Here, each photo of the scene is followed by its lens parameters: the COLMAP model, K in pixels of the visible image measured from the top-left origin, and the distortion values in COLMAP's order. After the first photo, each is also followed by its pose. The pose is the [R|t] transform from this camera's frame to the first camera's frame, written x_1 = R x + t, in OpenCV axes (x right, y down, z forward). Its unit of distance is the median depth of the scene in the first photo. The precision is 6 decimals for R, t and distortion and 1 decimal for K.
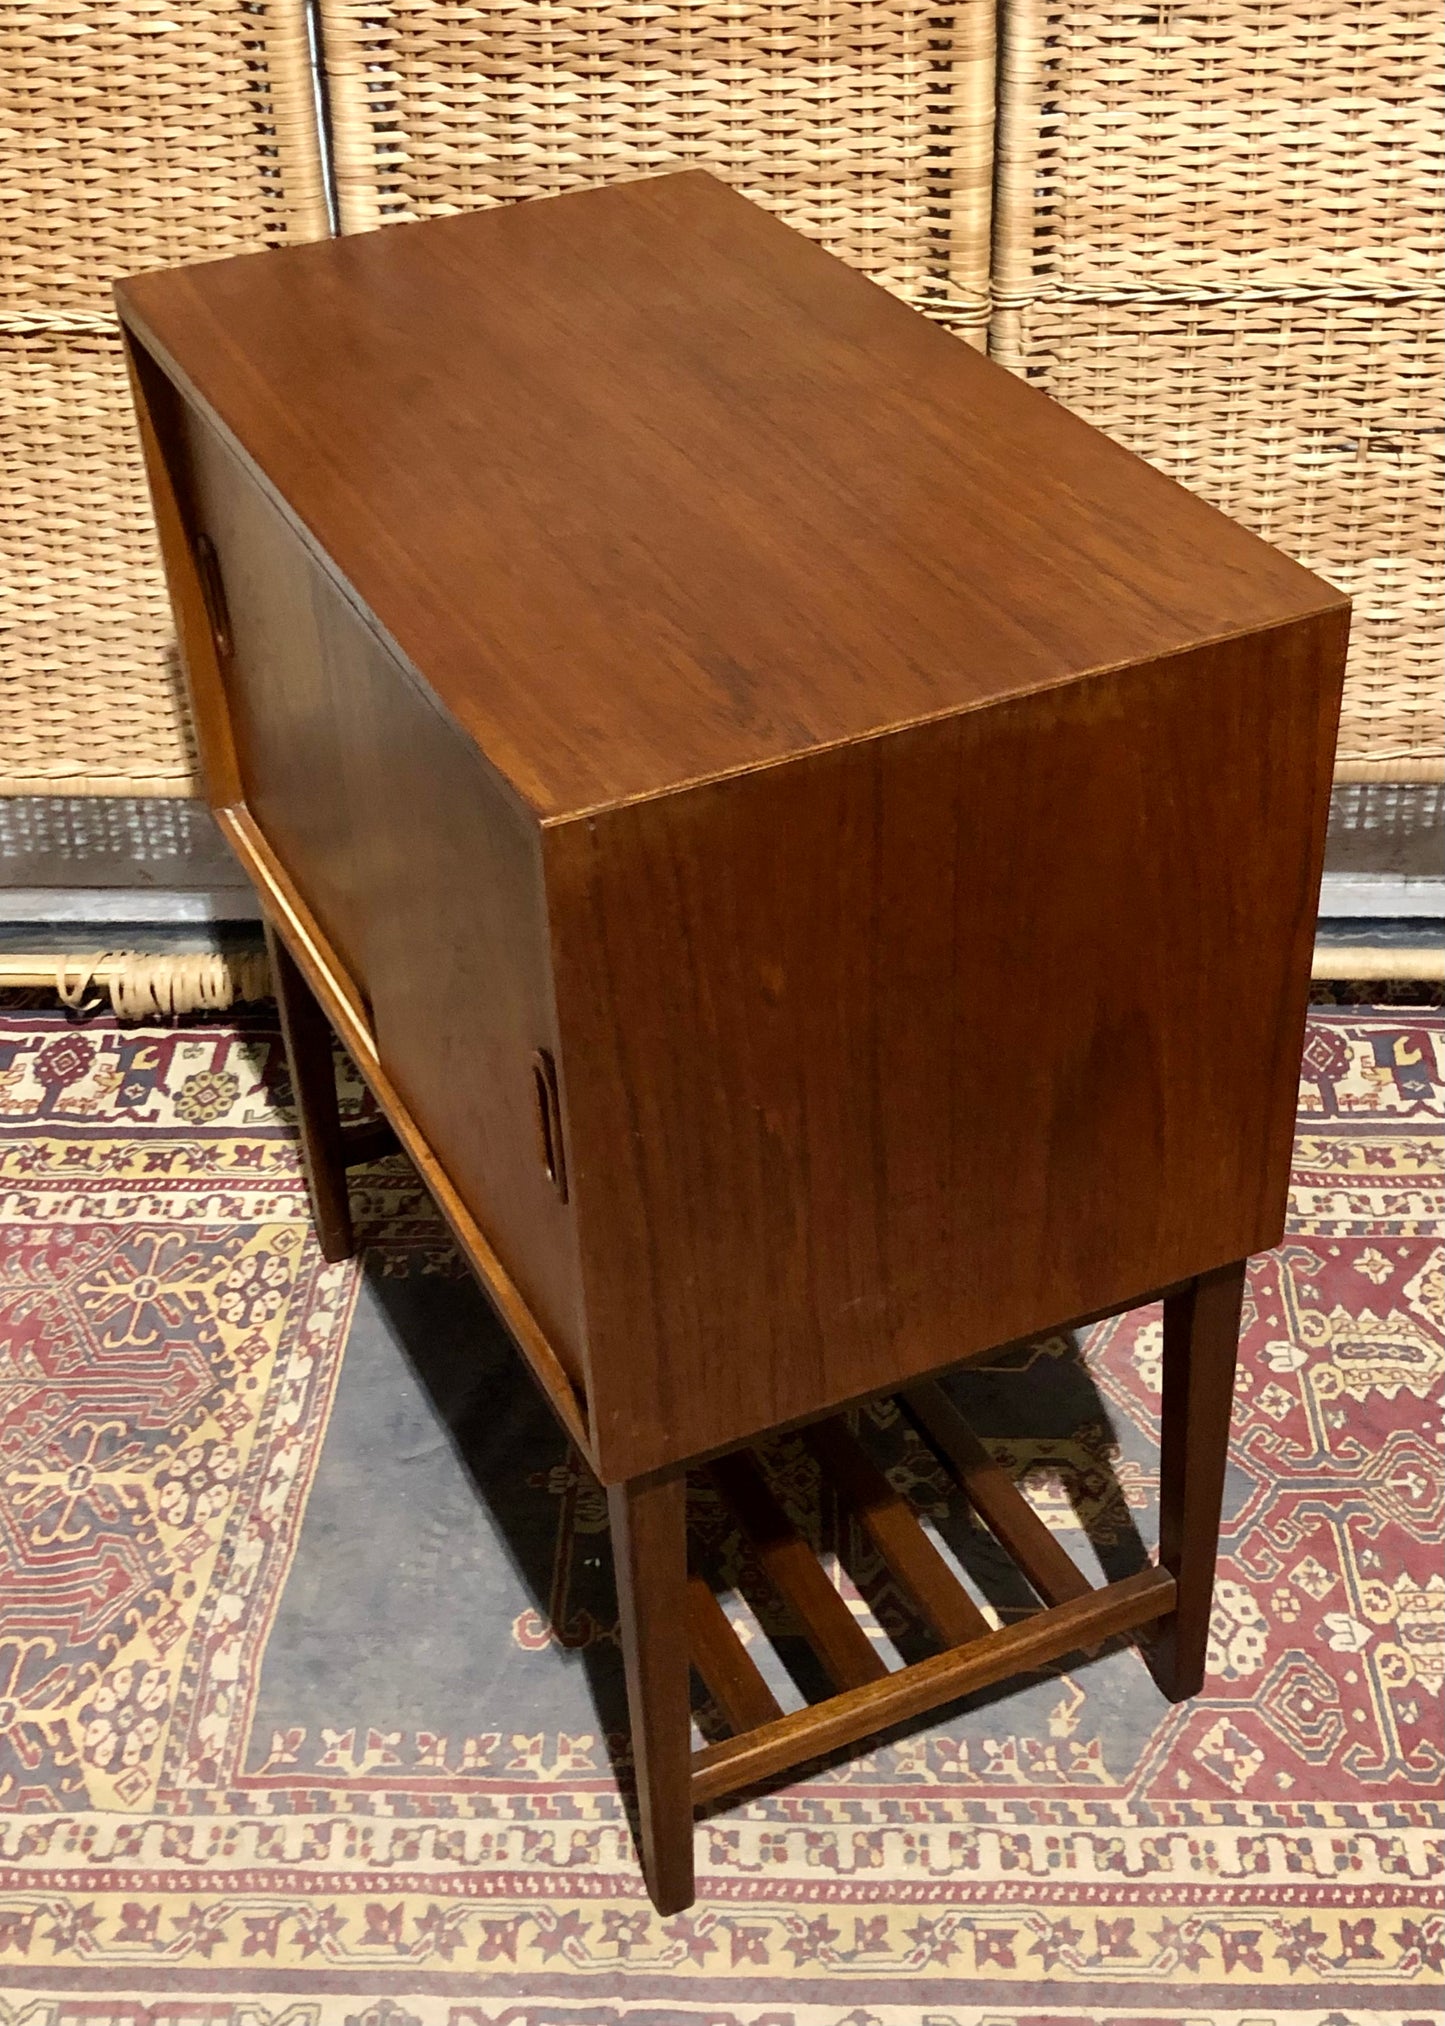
lens RADIAL K [[2511.6, 0, 684.0], [0, 2511.6, 984.6], [0, 0, 1]] dist [0.097227, -0.303106]
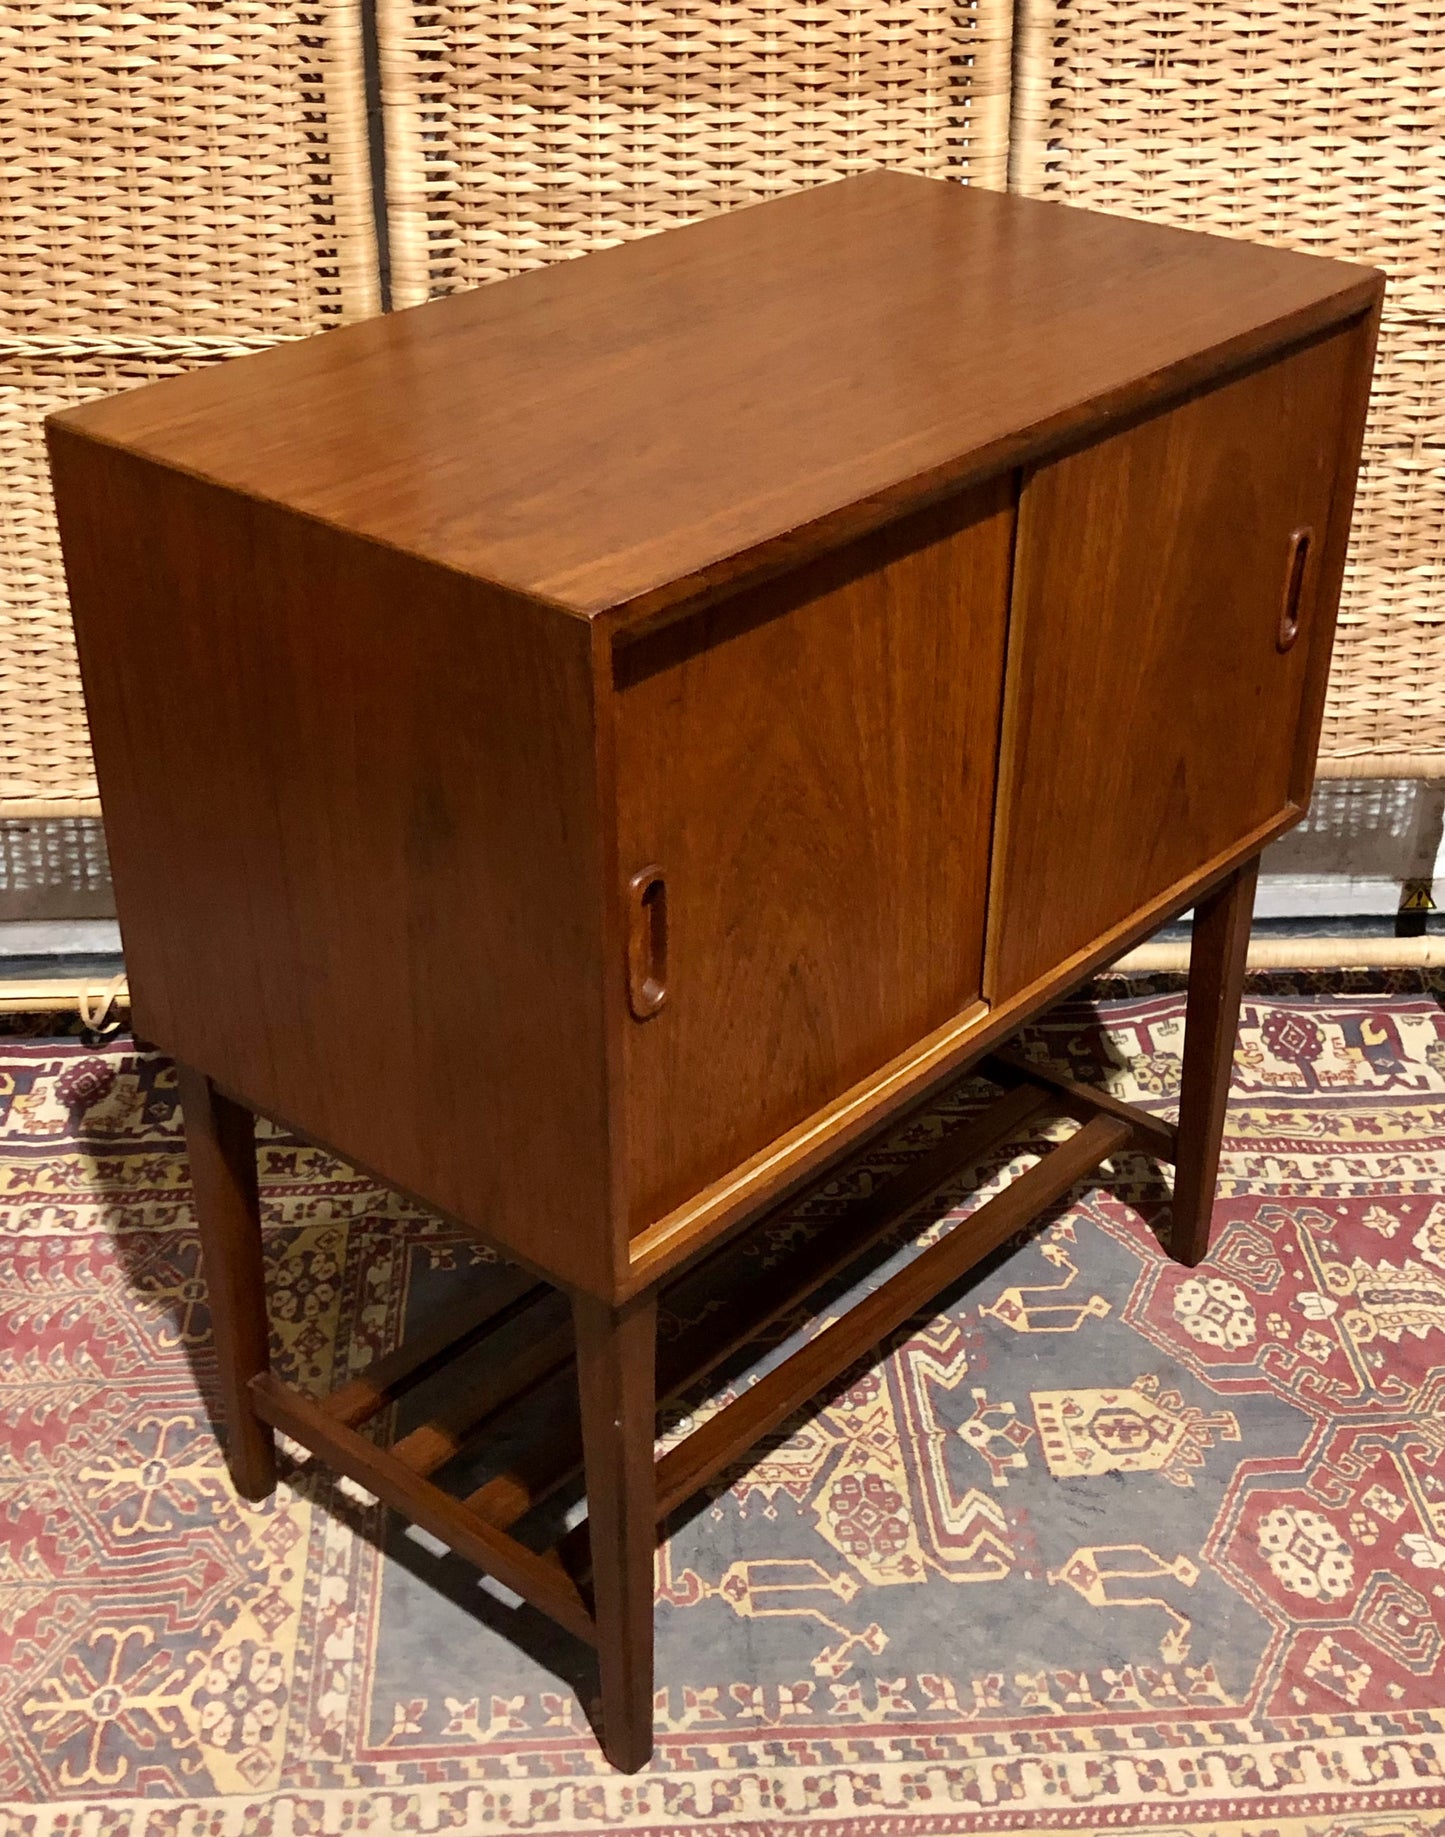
lens RADIAL K [[2319.7, 0, 693.1], [0, 2319.7, 926.5], [0, 0, 1]] dist [0.100490, -0.305382]
pose [[0.994976, -0.022552, 0.097540, -0.114104], [0.030542, 0.996229, -0.081206, 0.063196], [-0.095341, 0.083777, 0.991913, 0.050962]]
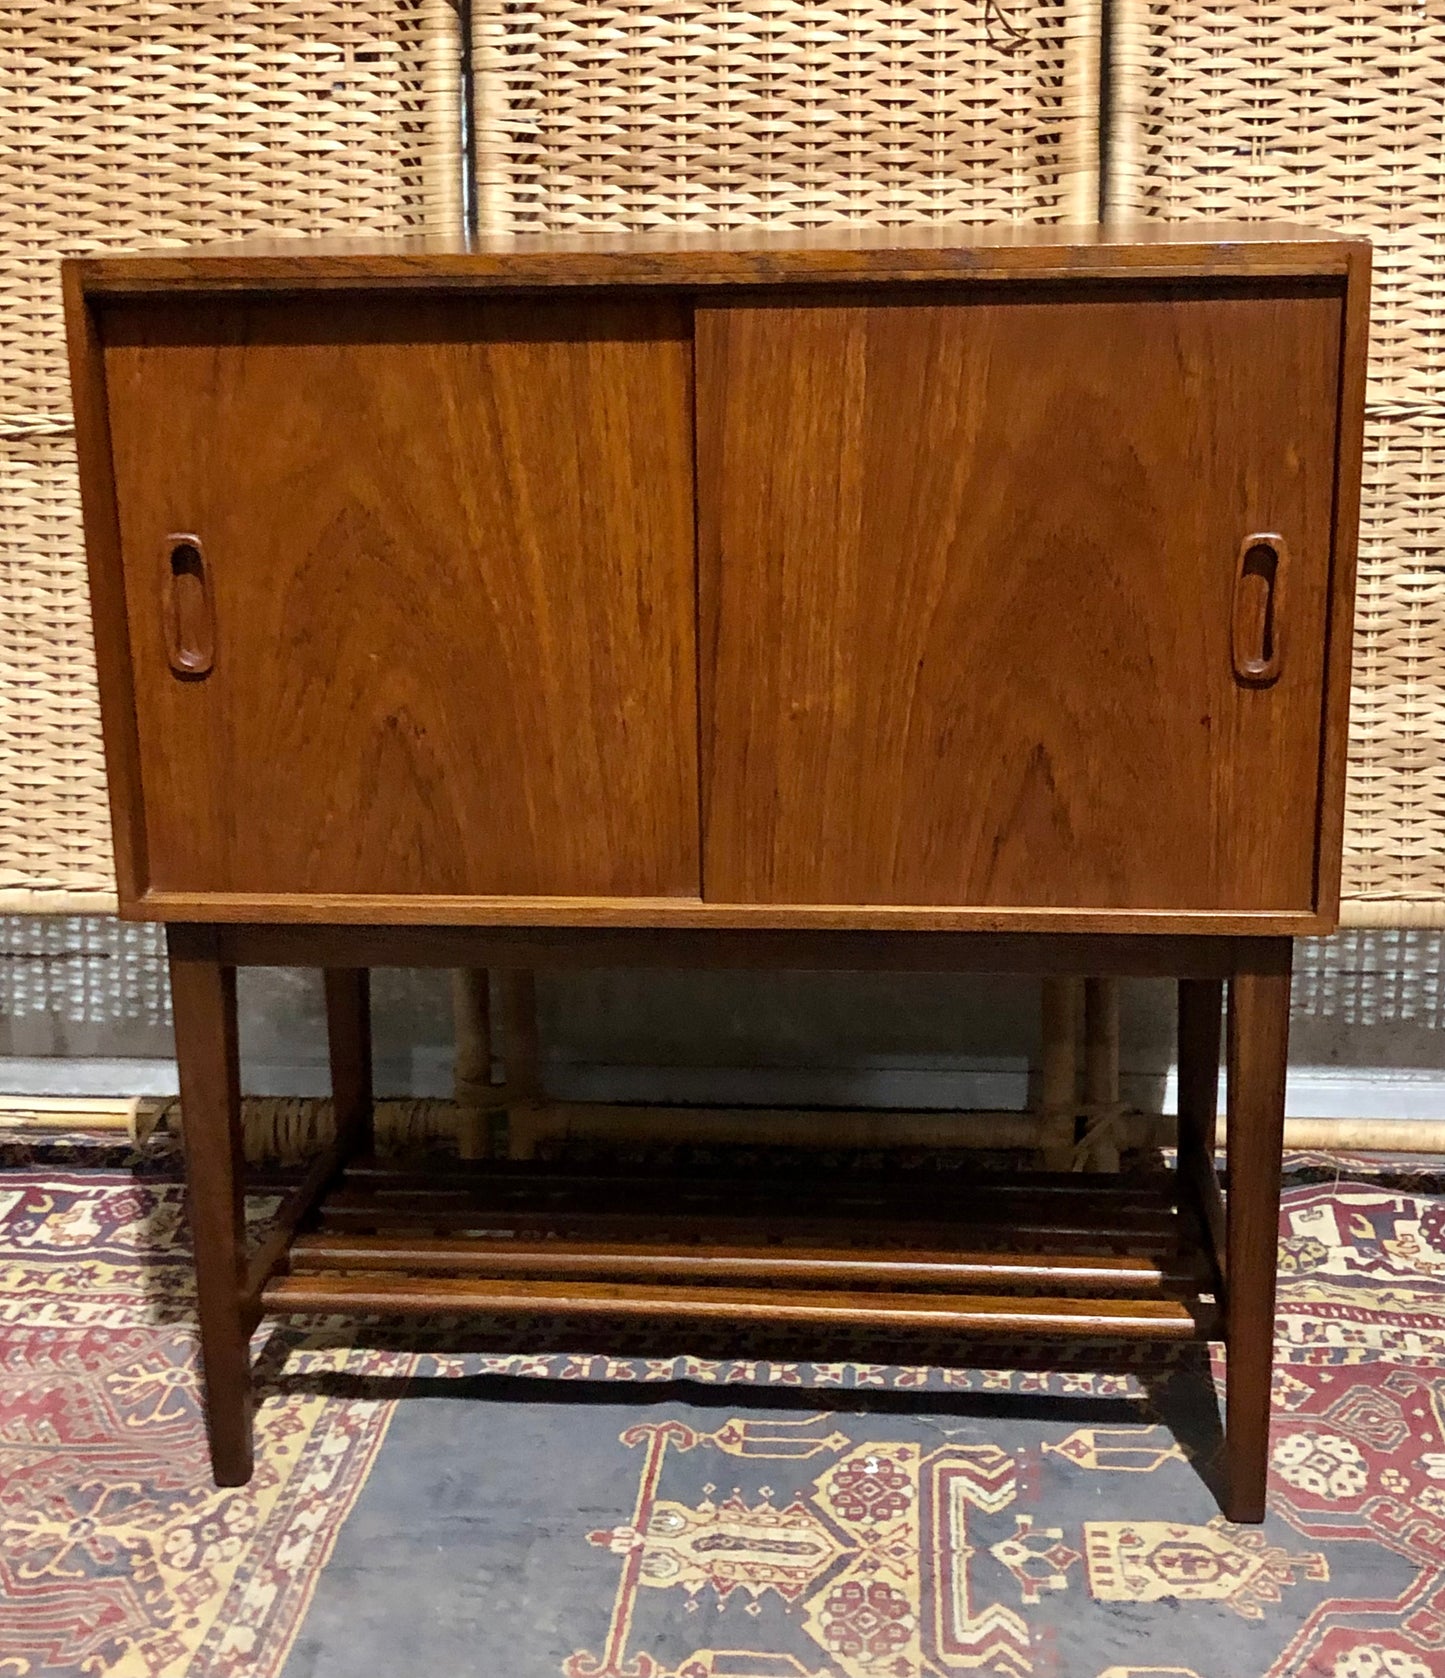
lens RADIAL K [[2394.2, 0, 705.3], [0, 2394.2, 874.5], [0, 0, 1]] dist [0.143089, -0.487014]
pose [[0.998801, 0.032597, -0.036529, 0.003558], [-0.042894, 0.942321, -0.331950, 0.253342], [0.023601, 0.333118, 0.942590, 0.127236]]
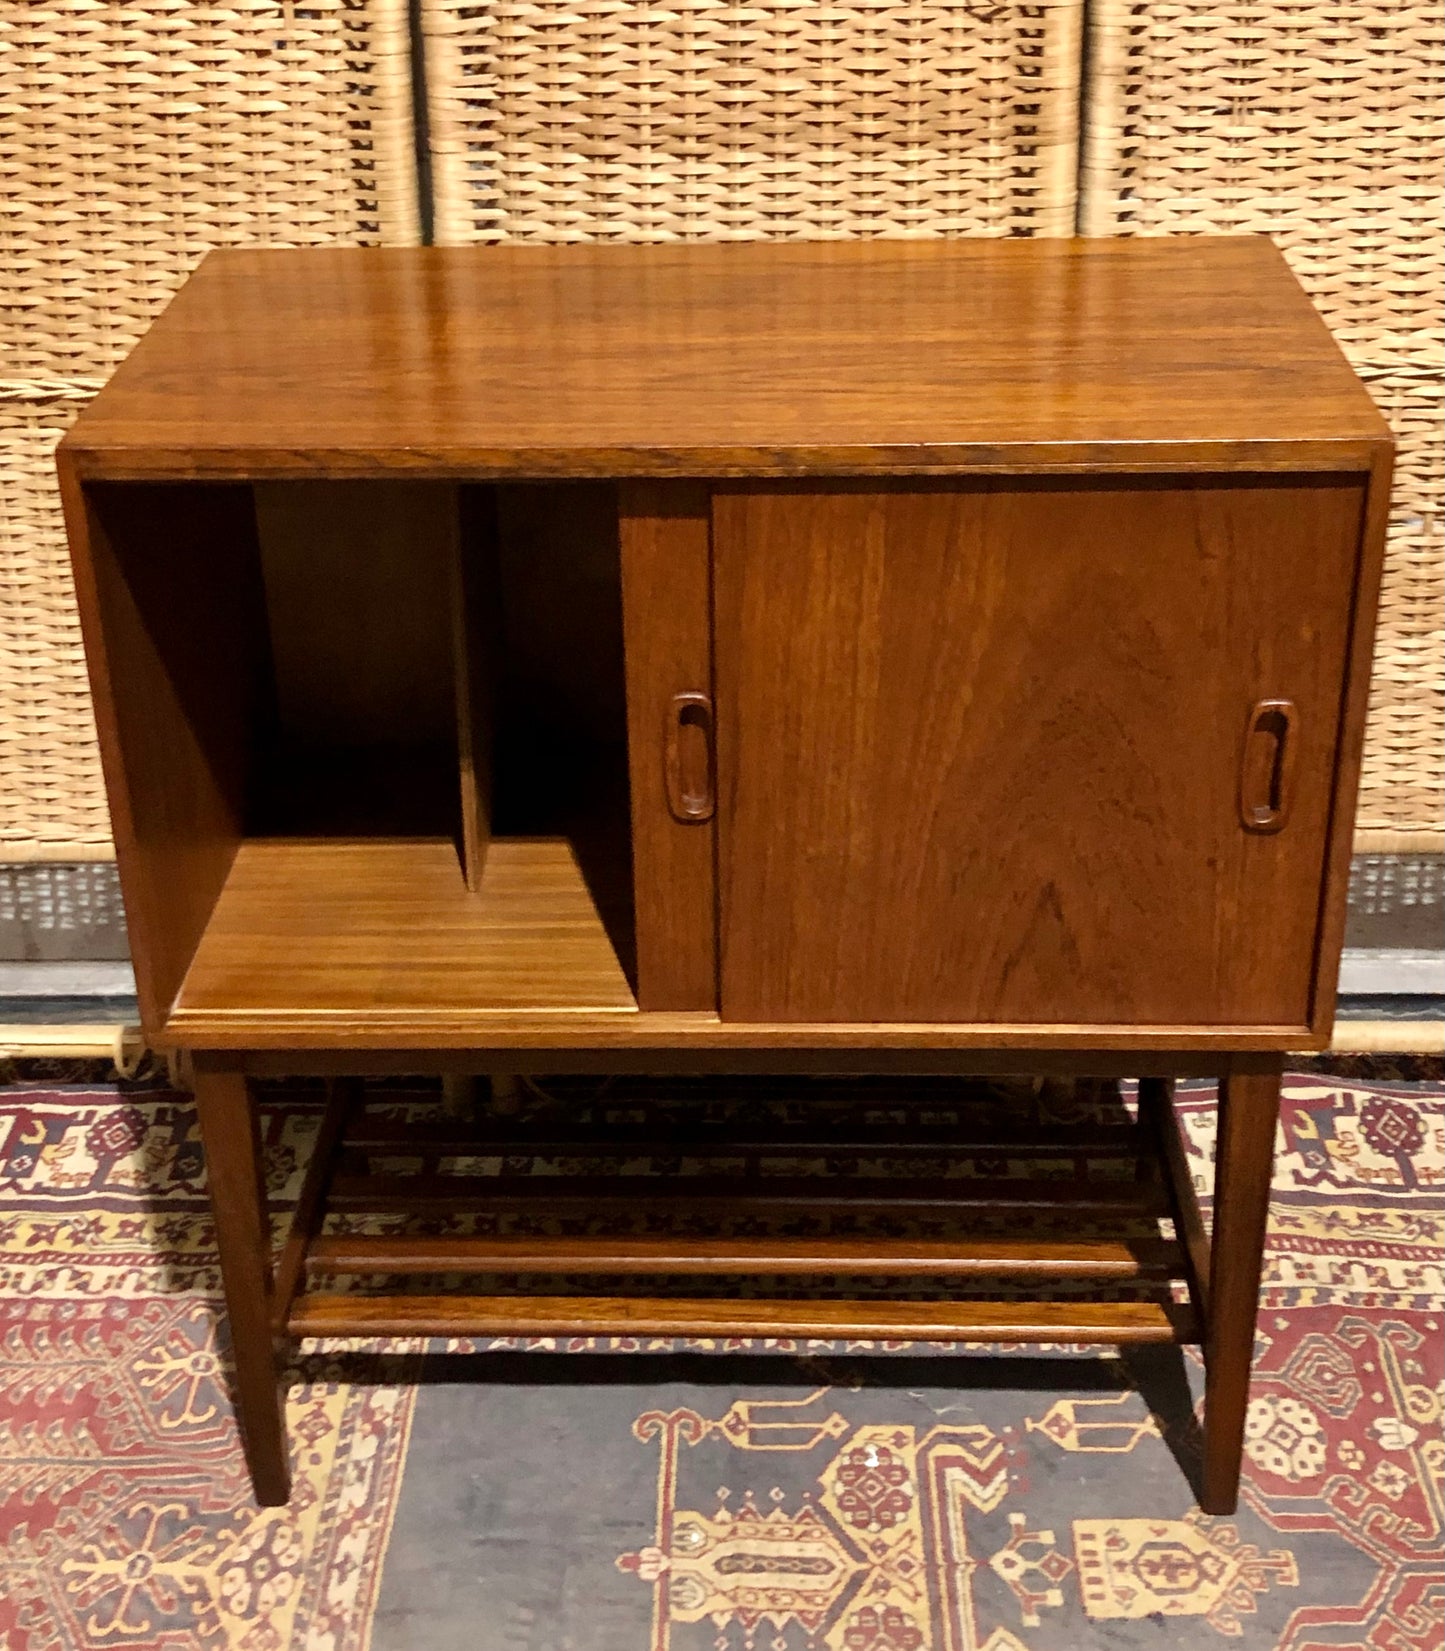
lens RADIAL K [[2382.3, 0, 700.1], [0, 2382.3, 784.5], [0, 0, 1]] dist [0.143286, -0.489061]
pose [[0.999639, 0.006283, 0.026113, -0.054688], [-0.002584, 0.990243, -0.139330, 0.031197], [-0.026734, 0.139212, 0.989902, 0.062723]]
